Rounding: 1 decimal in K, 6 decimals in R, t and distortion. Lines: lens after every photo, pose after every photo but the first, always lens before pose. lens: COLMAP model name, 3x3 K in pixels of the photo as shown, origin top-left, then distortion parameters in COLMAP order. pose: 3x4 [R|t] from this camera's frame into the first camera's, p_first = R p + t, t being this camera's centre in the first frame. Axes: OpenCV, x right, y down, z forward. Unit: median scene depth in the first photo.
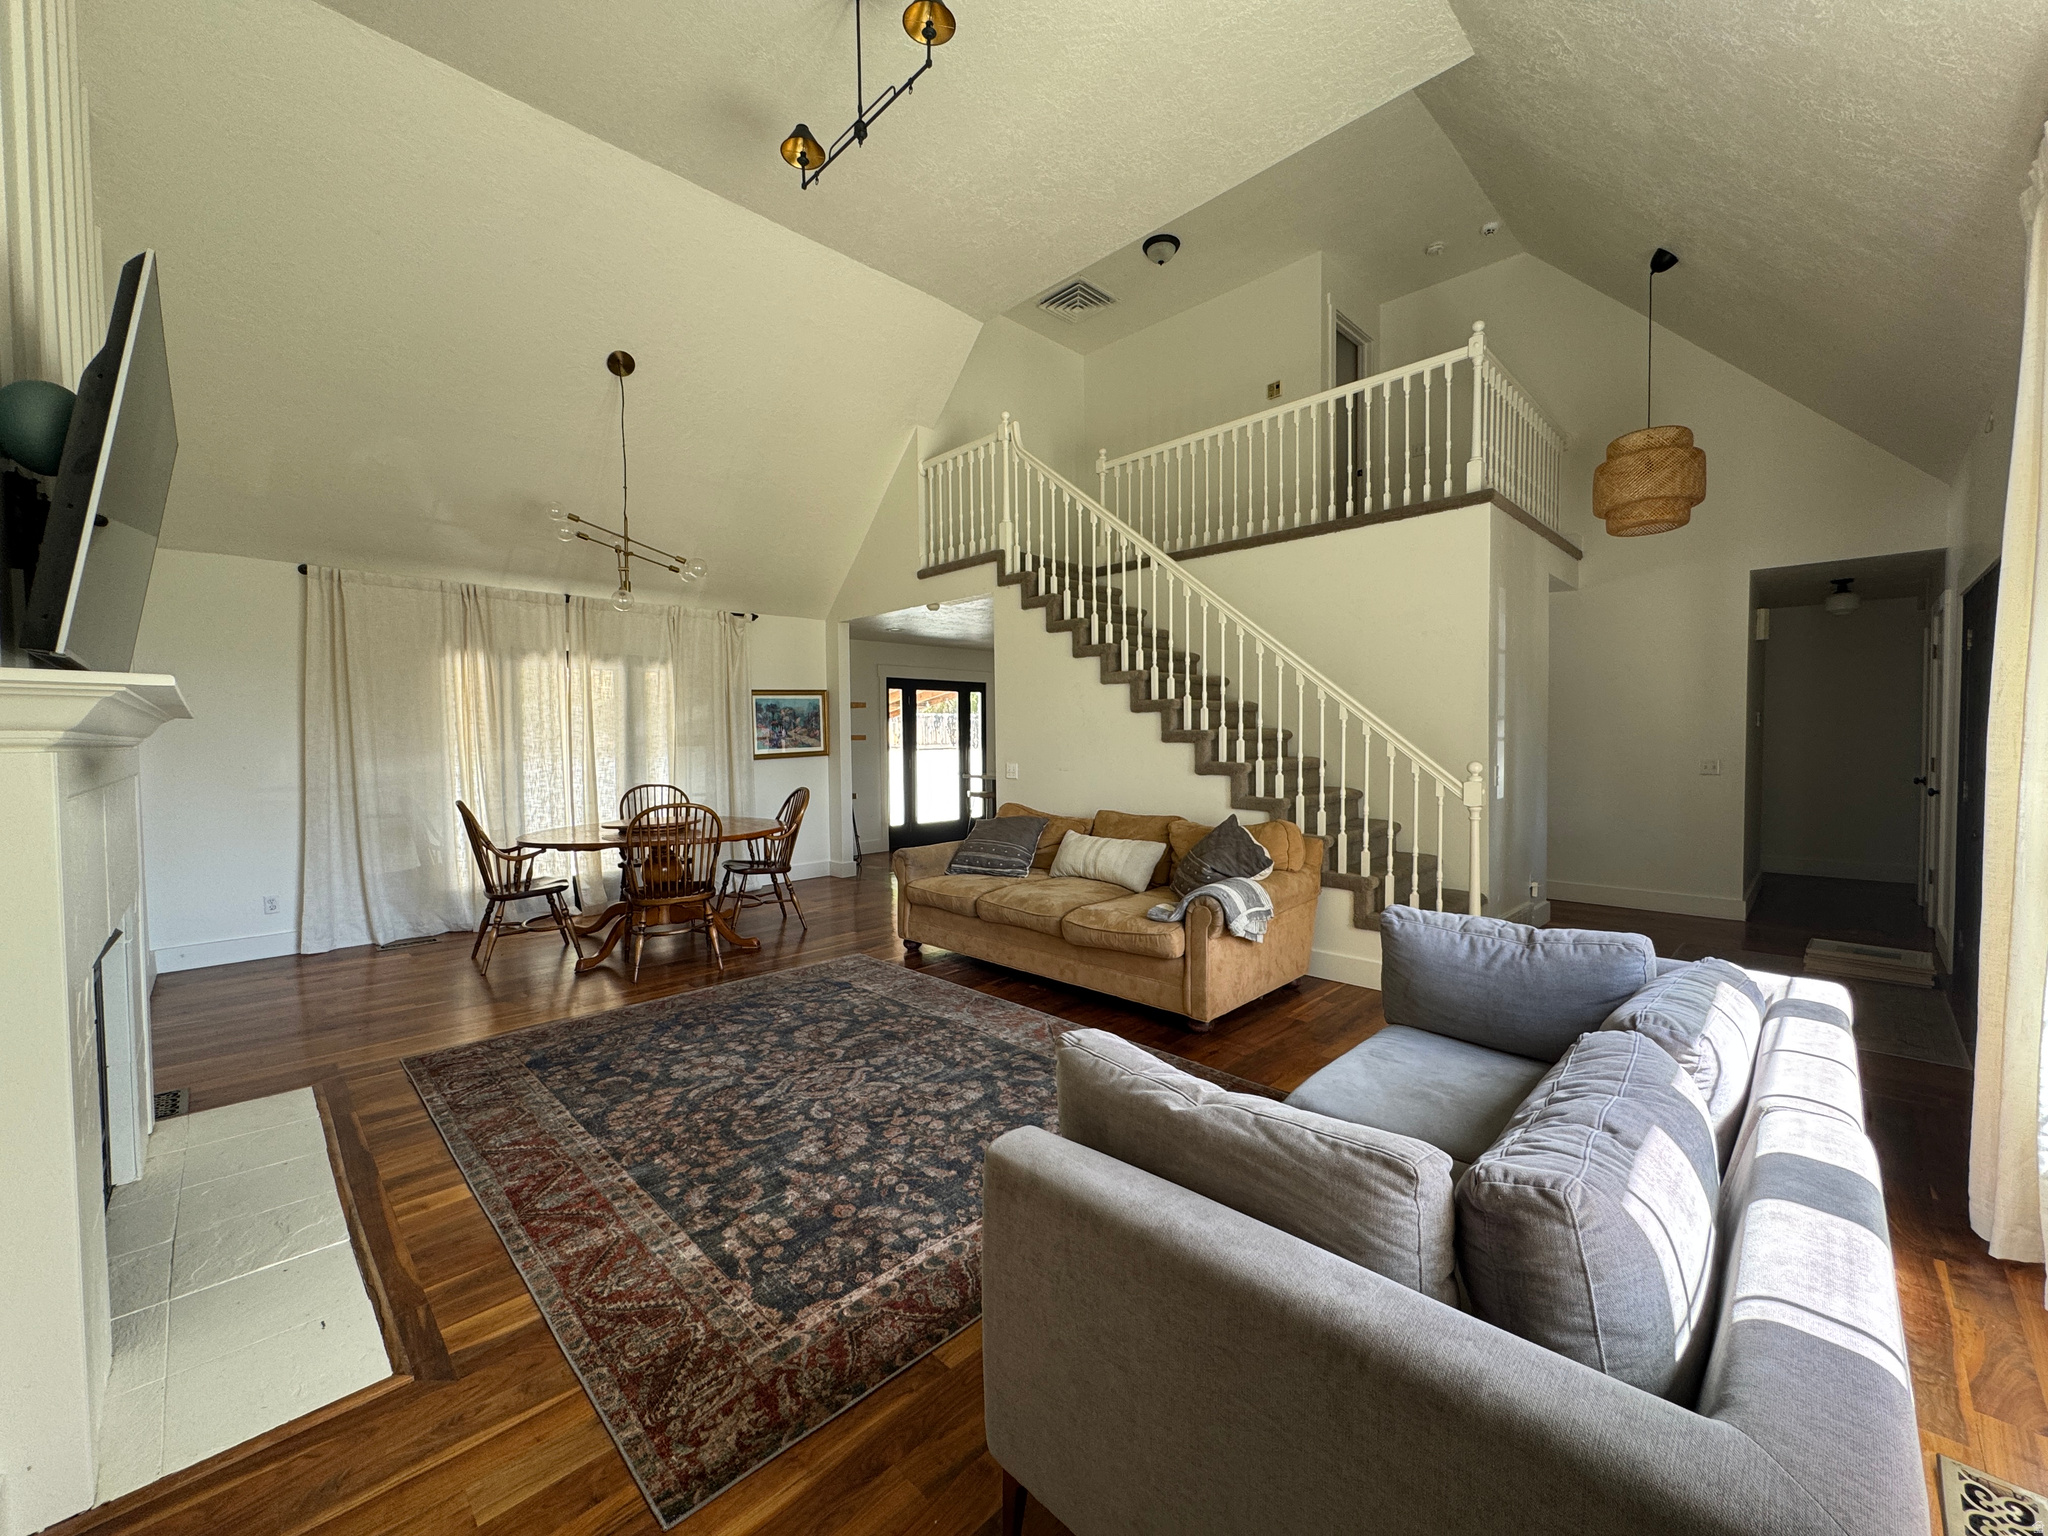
lens RADIAL K [[816.6, 0, 1019.7], [0, 816.6, 765.6], [0, 0, 1]] dist [-0.002623, 0.000029]
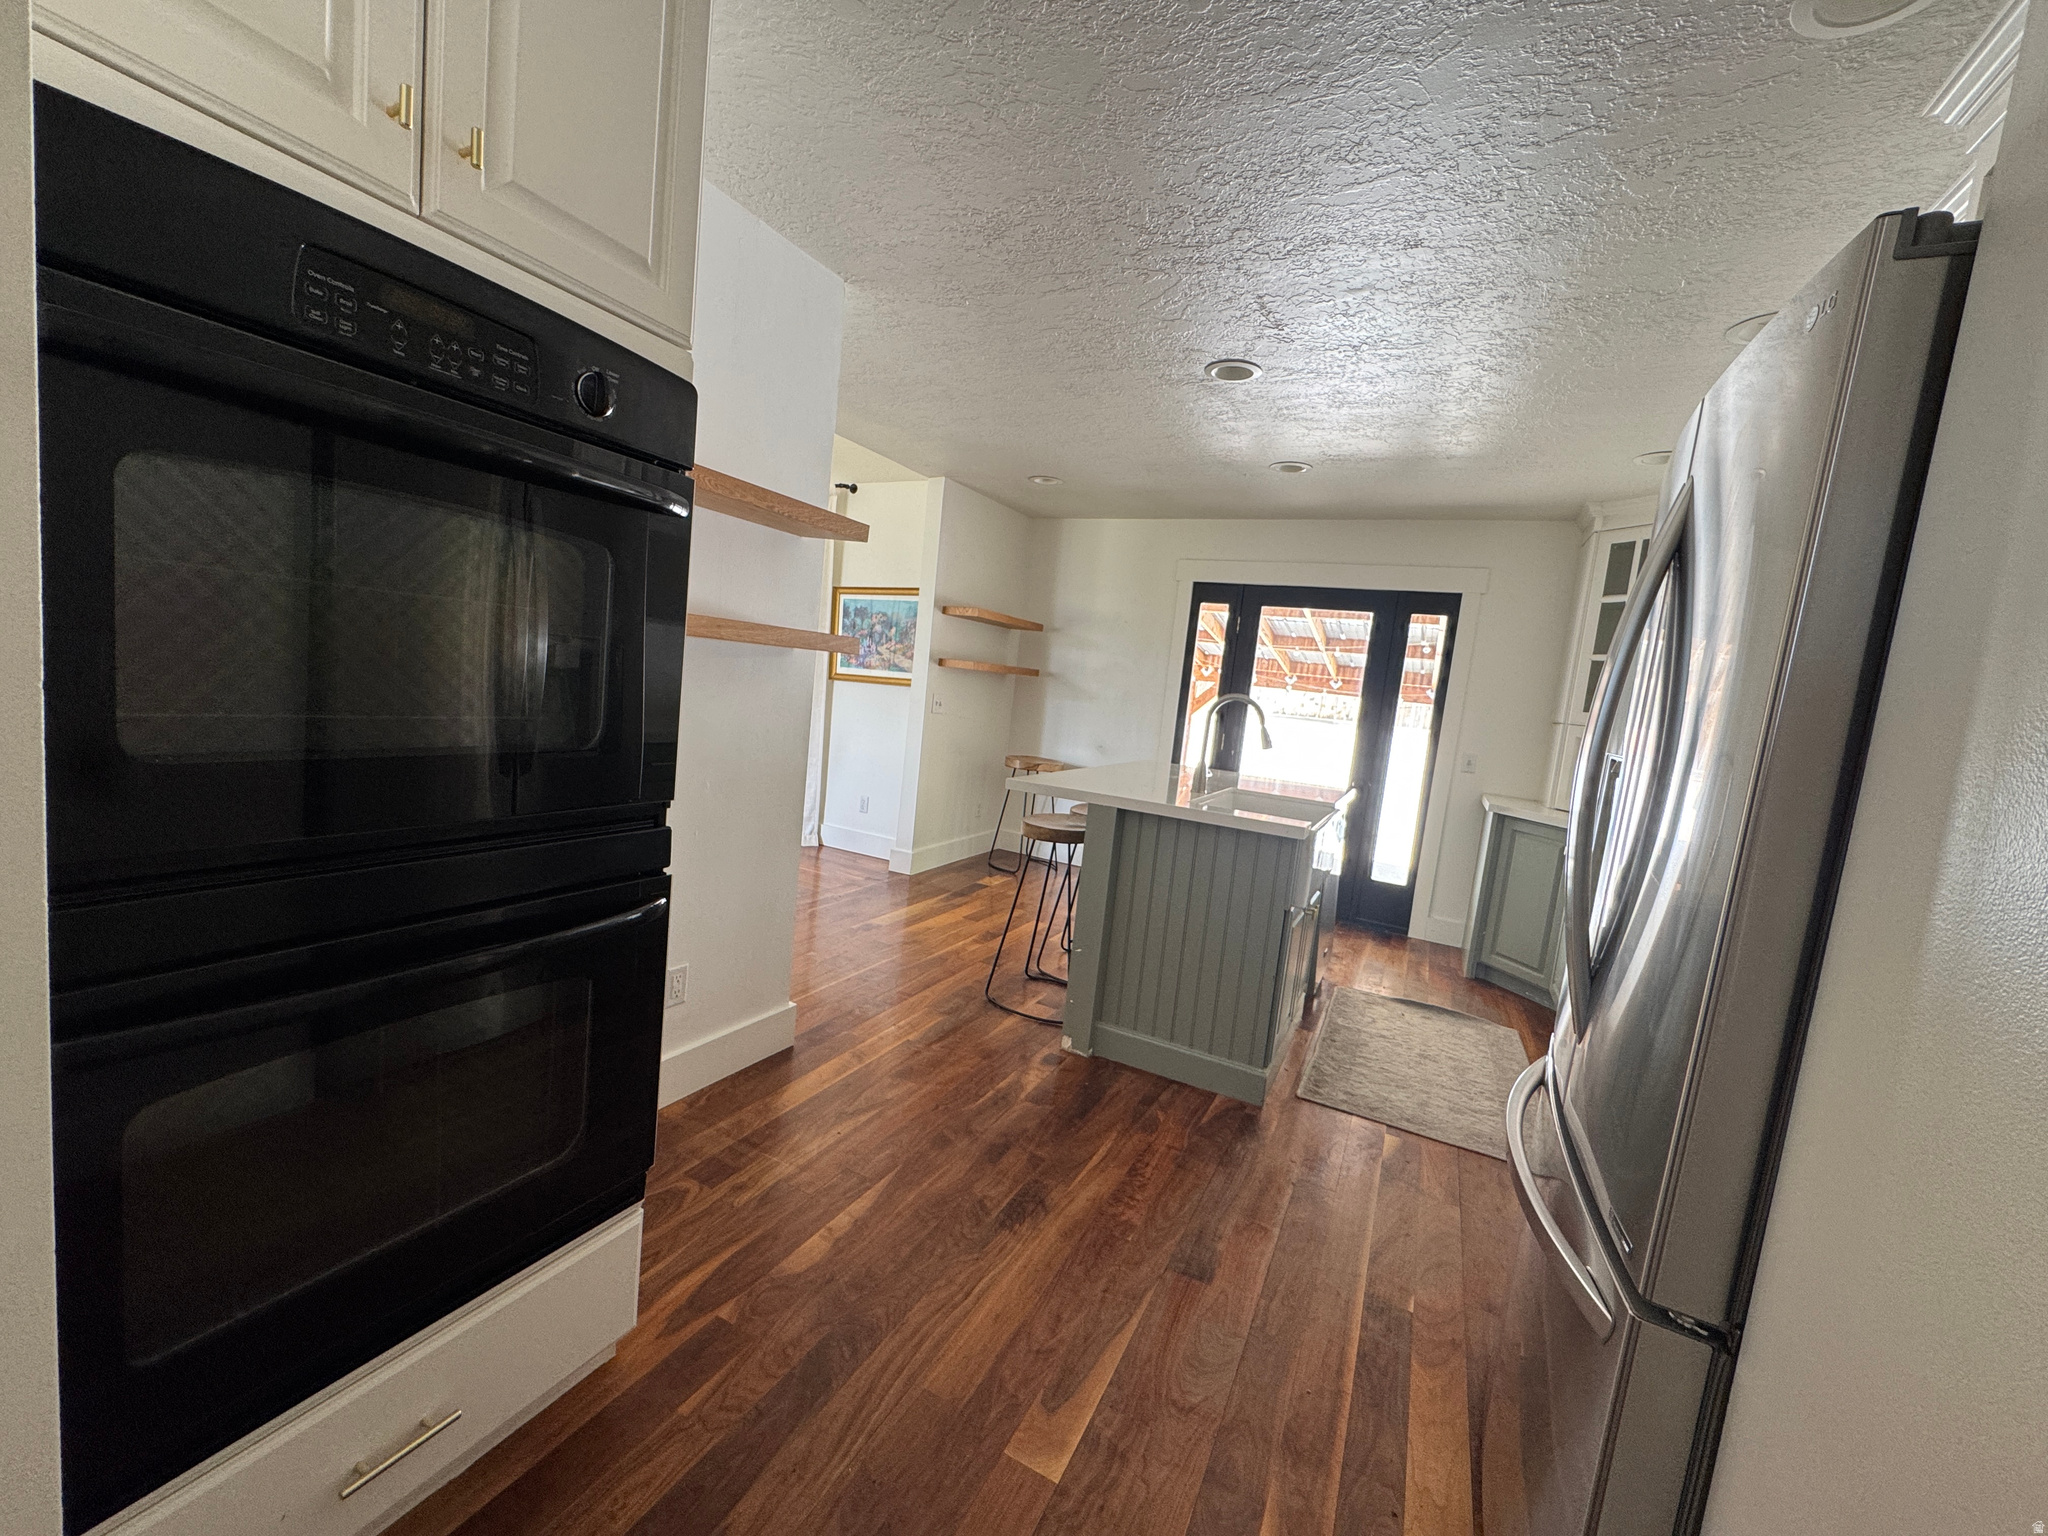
lens RADIAL K [[816.6, 0, 1016.2], [0, 816.6, 763.5], [0, 0, 1]] dist [-0.002623, 0.000029]
pose [[0.298430, 0.141662, -0.943860, 0.791611], [-0.141711, 0.984539, 0.102961, -0.057231], [0.943853, 0.103028, 0.313891, 1.618326]]
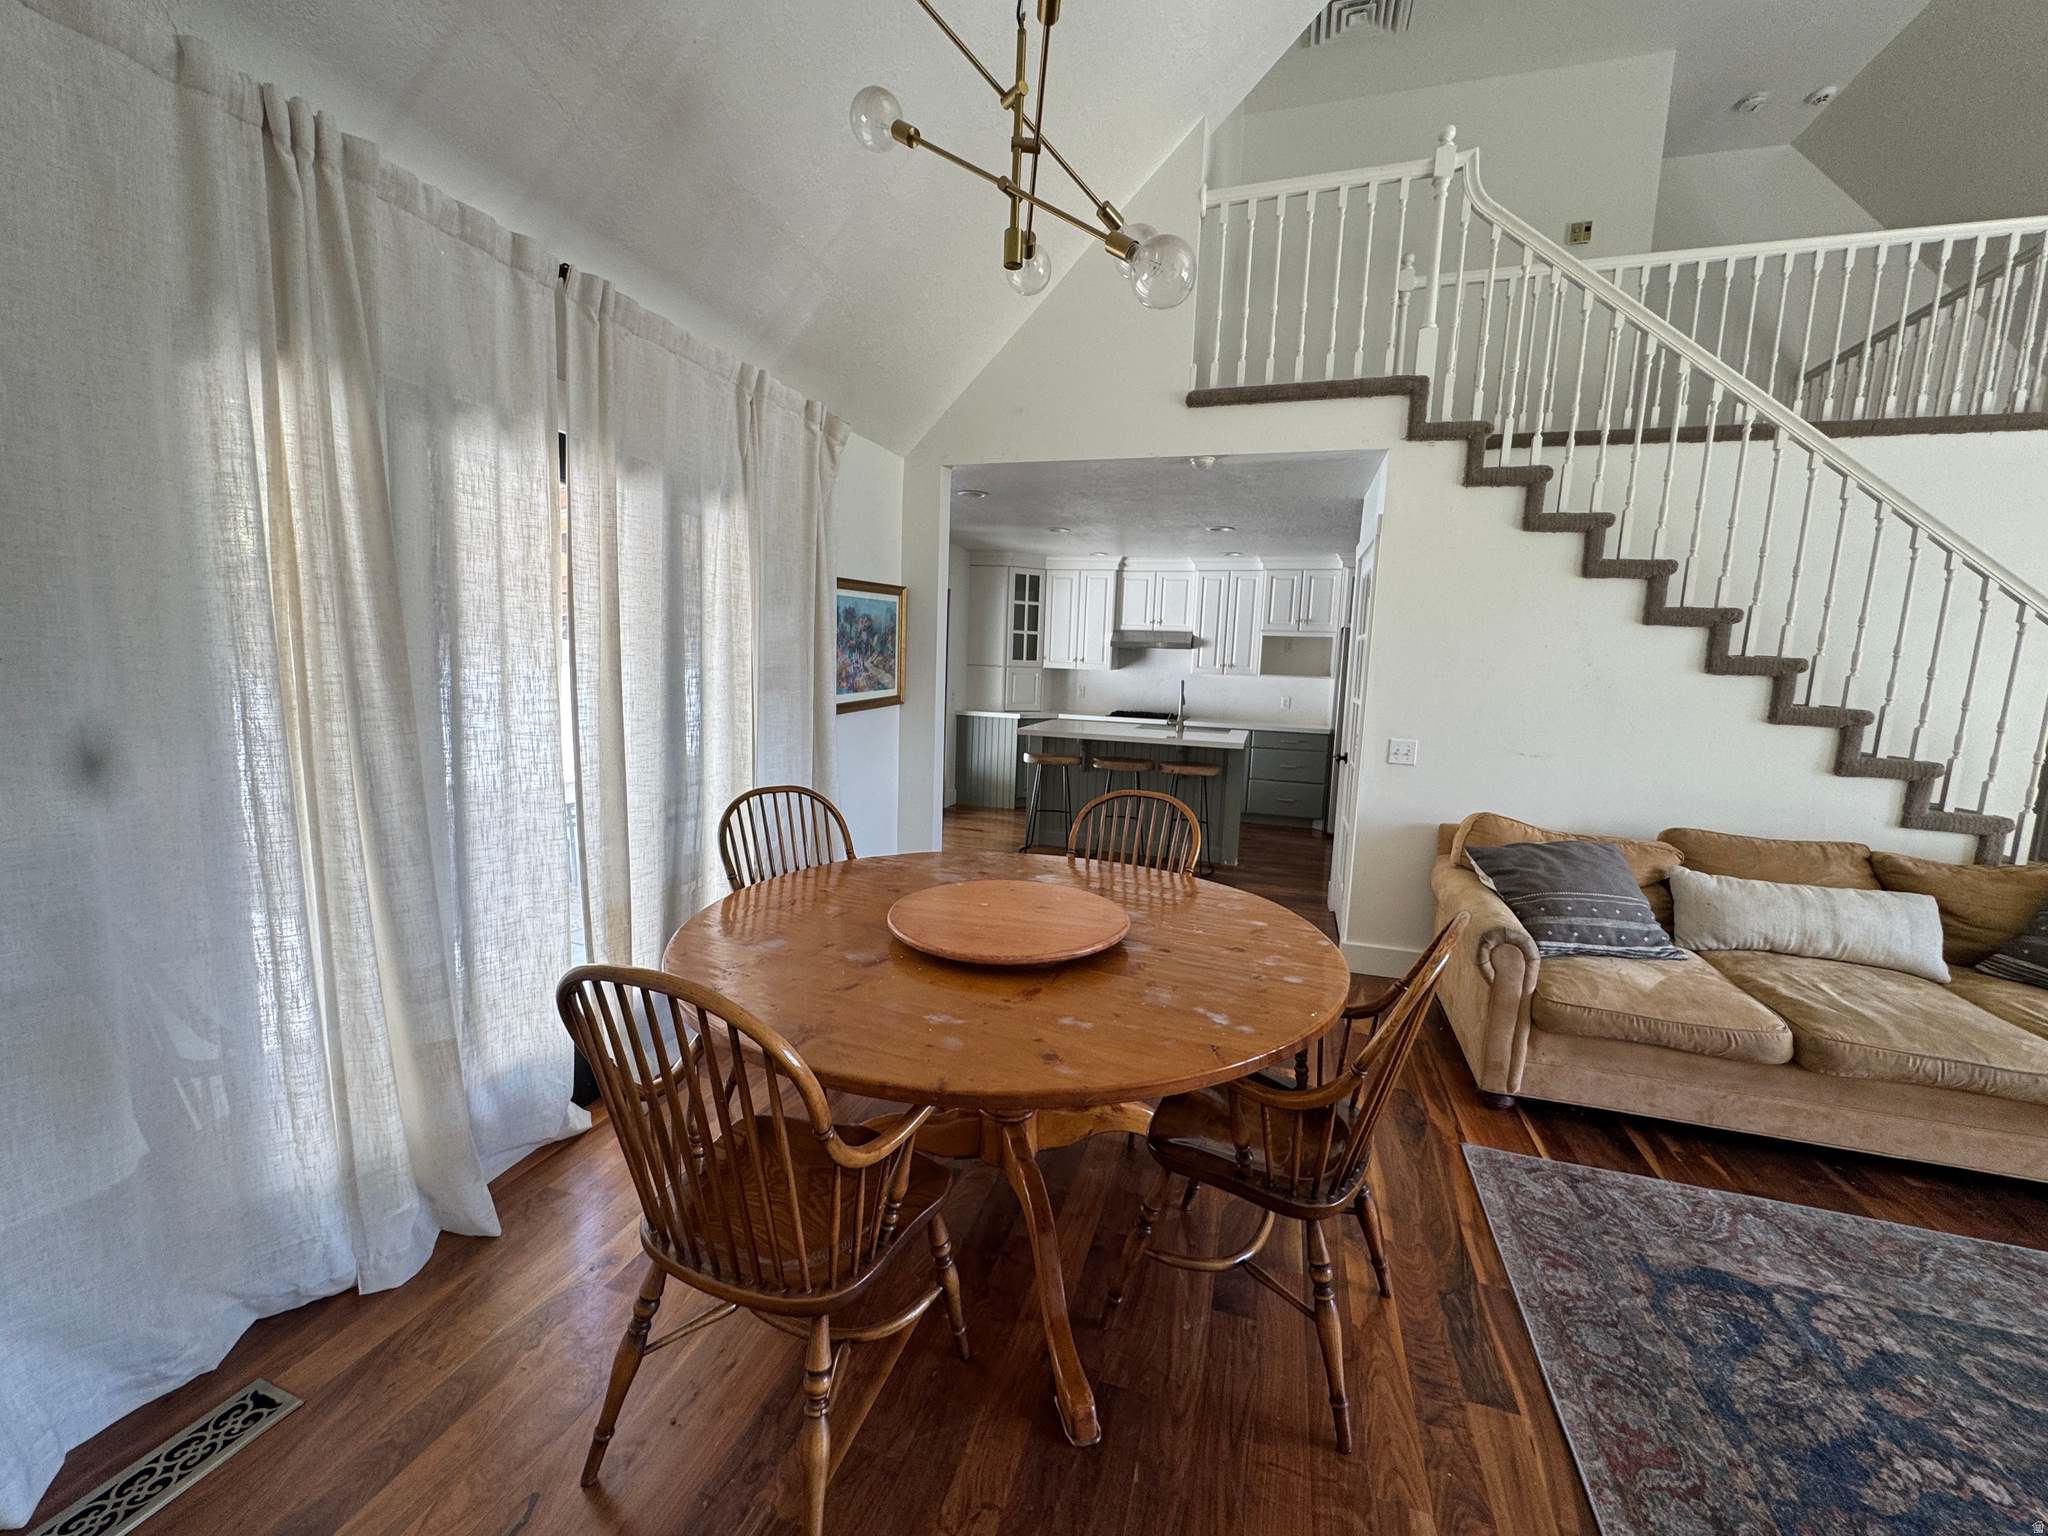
lens RADIAL K [[816.6, 0, 1019.2], [0, 816.6, 764.5], [0, 0, 1]] dist [-0.002623, 0.000029]
pose [[0.884973, -0.019450, 0.465237, -0.799461], [-0.027428, 0.995215, 0.093780, -0.048912], [-0.464834, -0.095754, 0.880205, 0.850969]]
